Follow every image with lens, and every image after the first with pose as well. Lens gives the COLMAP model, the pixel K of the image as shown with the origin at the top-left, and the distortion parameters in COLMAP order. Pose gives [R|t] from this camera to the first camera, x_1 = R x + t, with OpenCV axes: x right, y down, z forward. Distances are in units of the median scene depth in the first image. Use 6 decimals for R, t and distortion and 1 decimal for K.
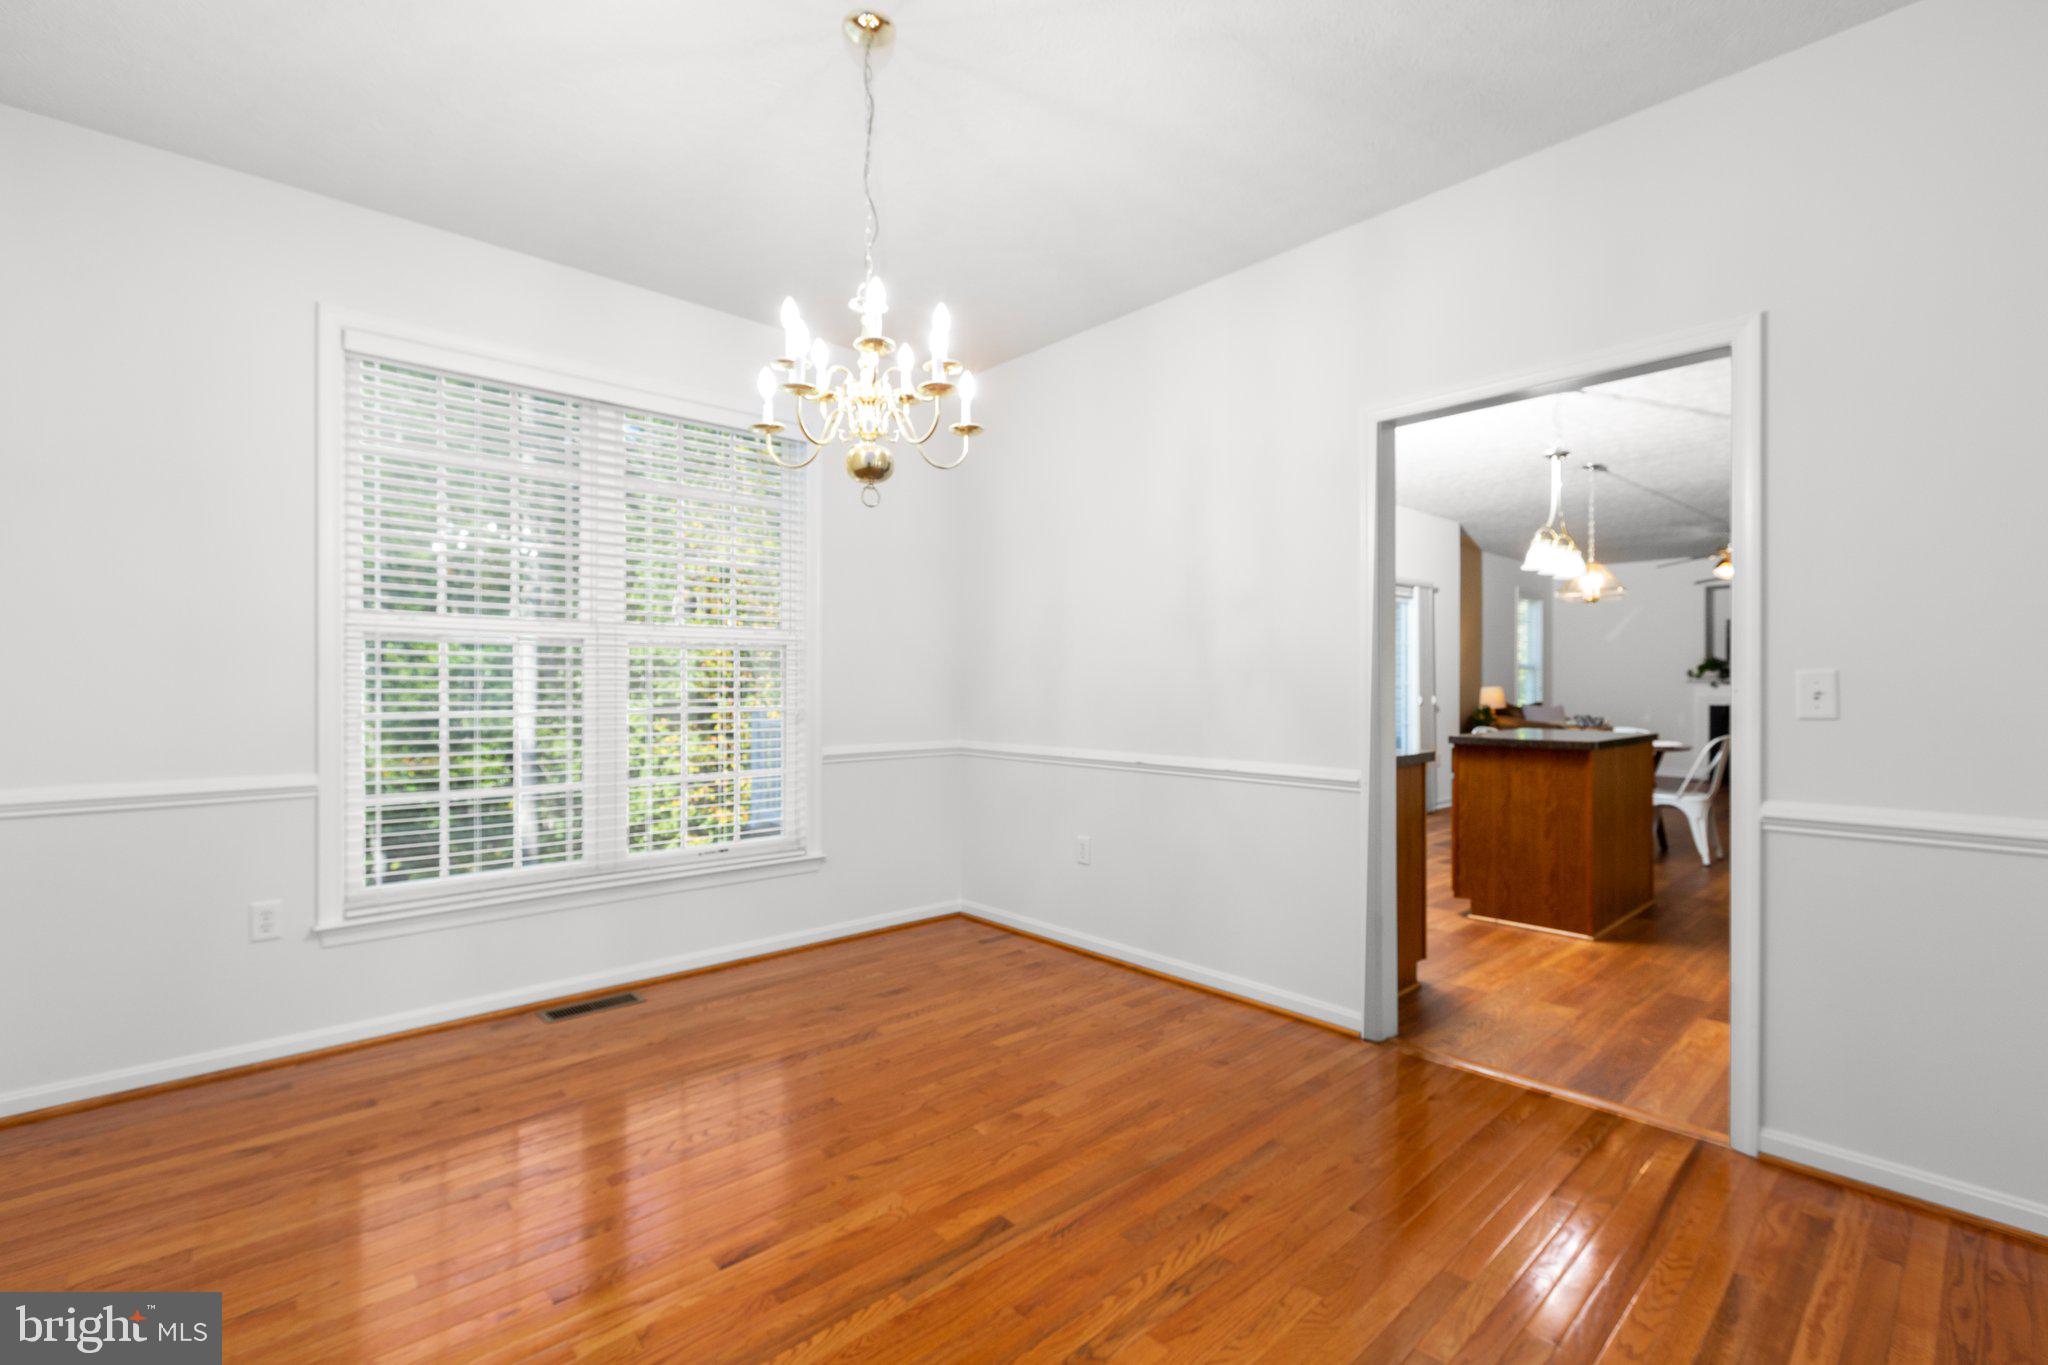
lens RADIAL K [[904.4, 0, 1014.3], [0, 904.4, 682.2], [0, 0, 1]] dist [-0.000504, -0.000153]
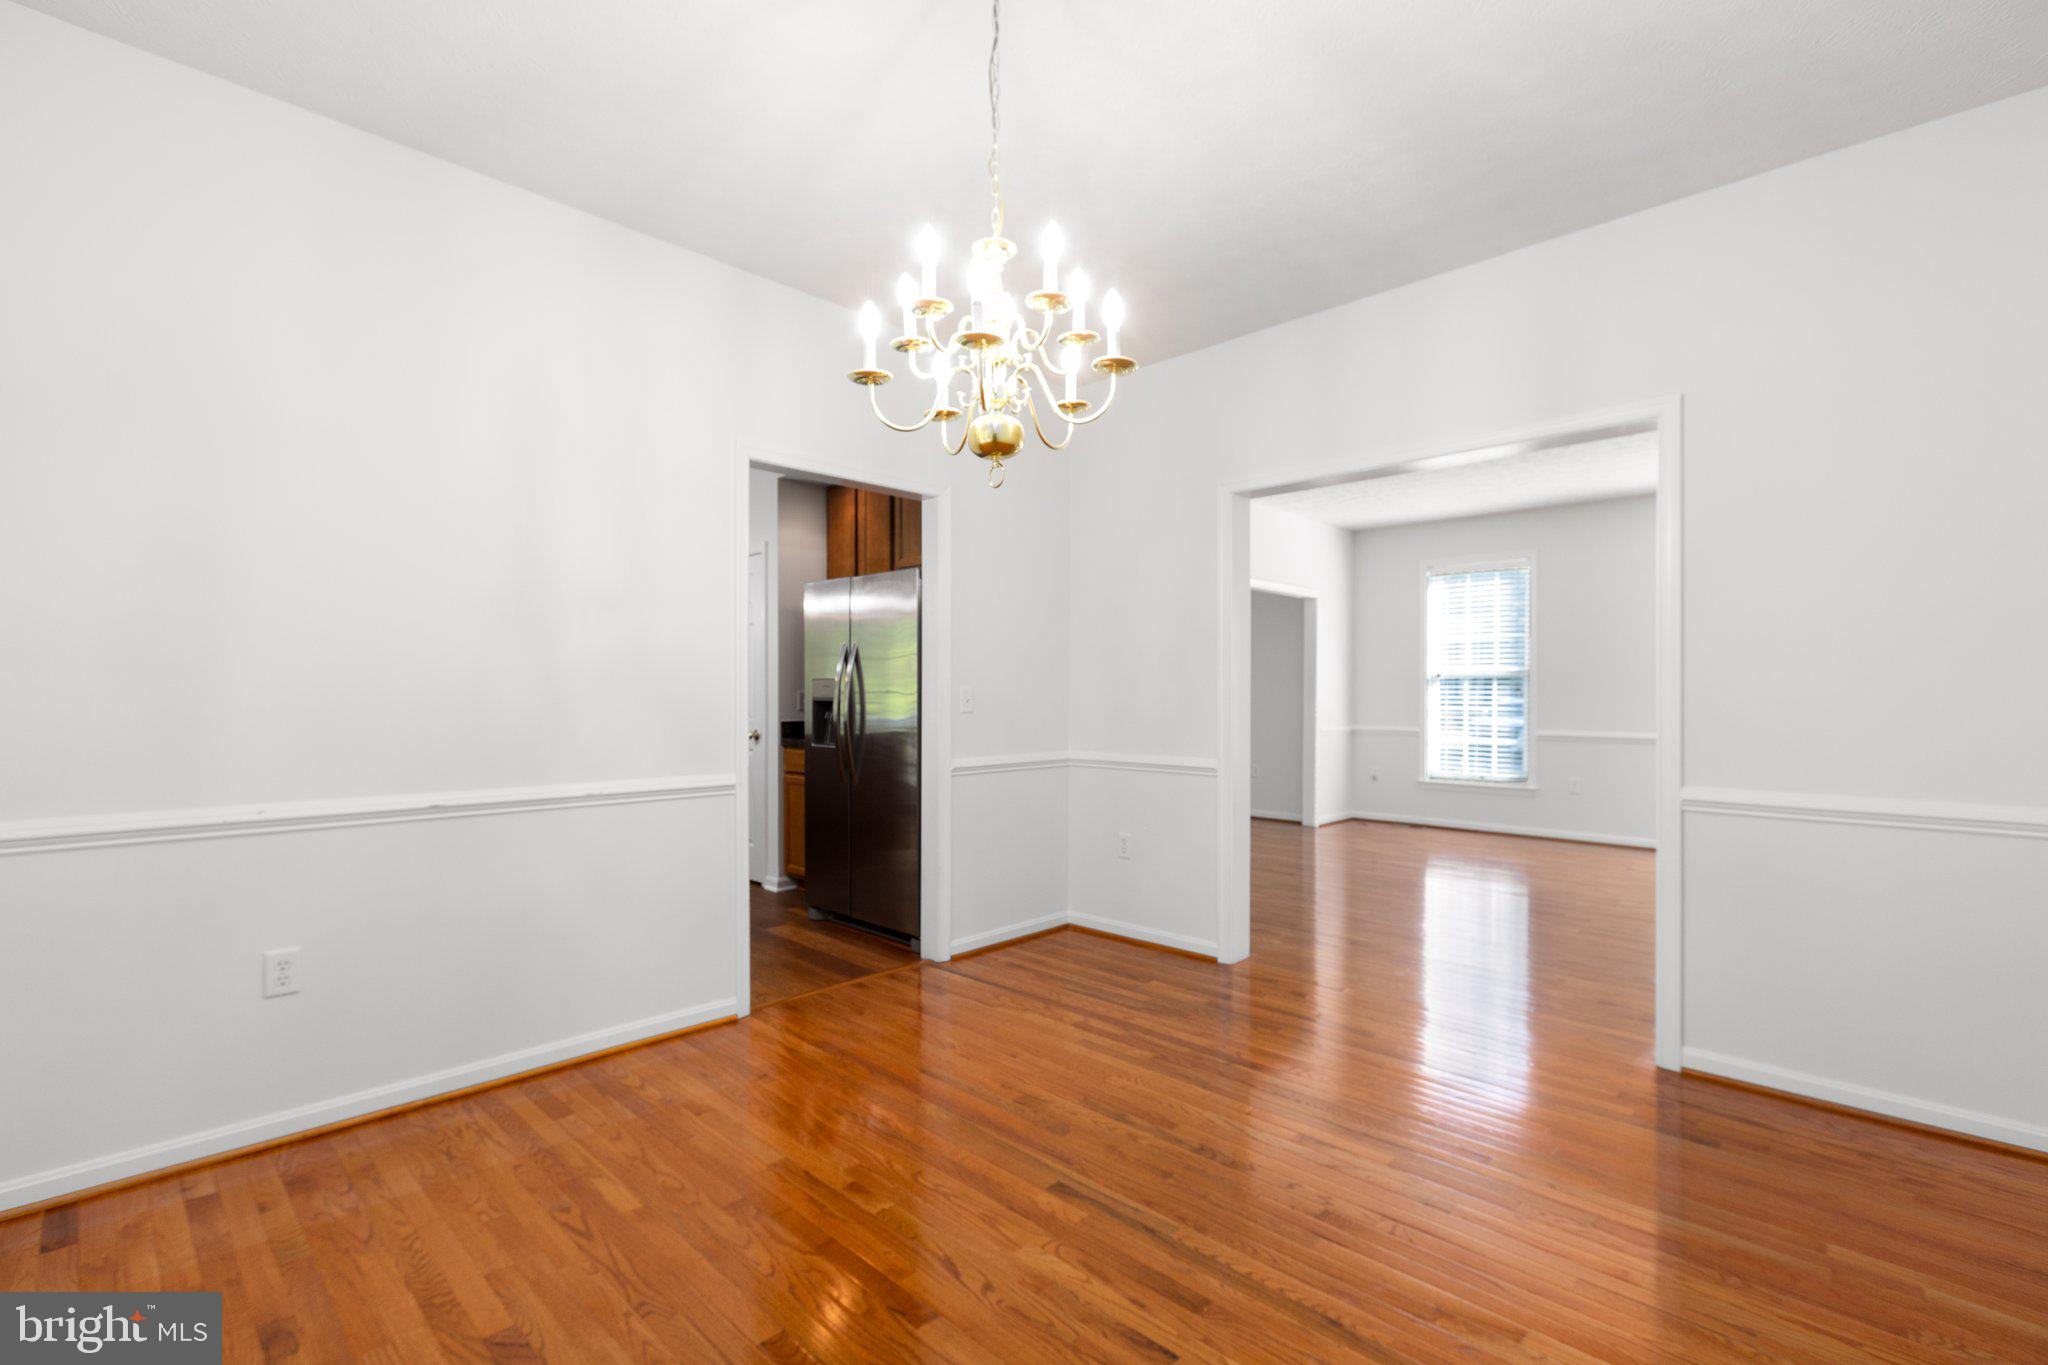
lens RADIAL K [[904.4, 0, 1009.2], [0, 904.4, 690.9], [0, 0, 1]] dist [-0.000504, -0.000153]
pose [[-0.058380, 0.004910, 0.998282, -0.728434], [-0.004537, 0.999976, -0.005184, 0.001110], [-0.998284, -0.004832, -0.058356, 0.739880]]
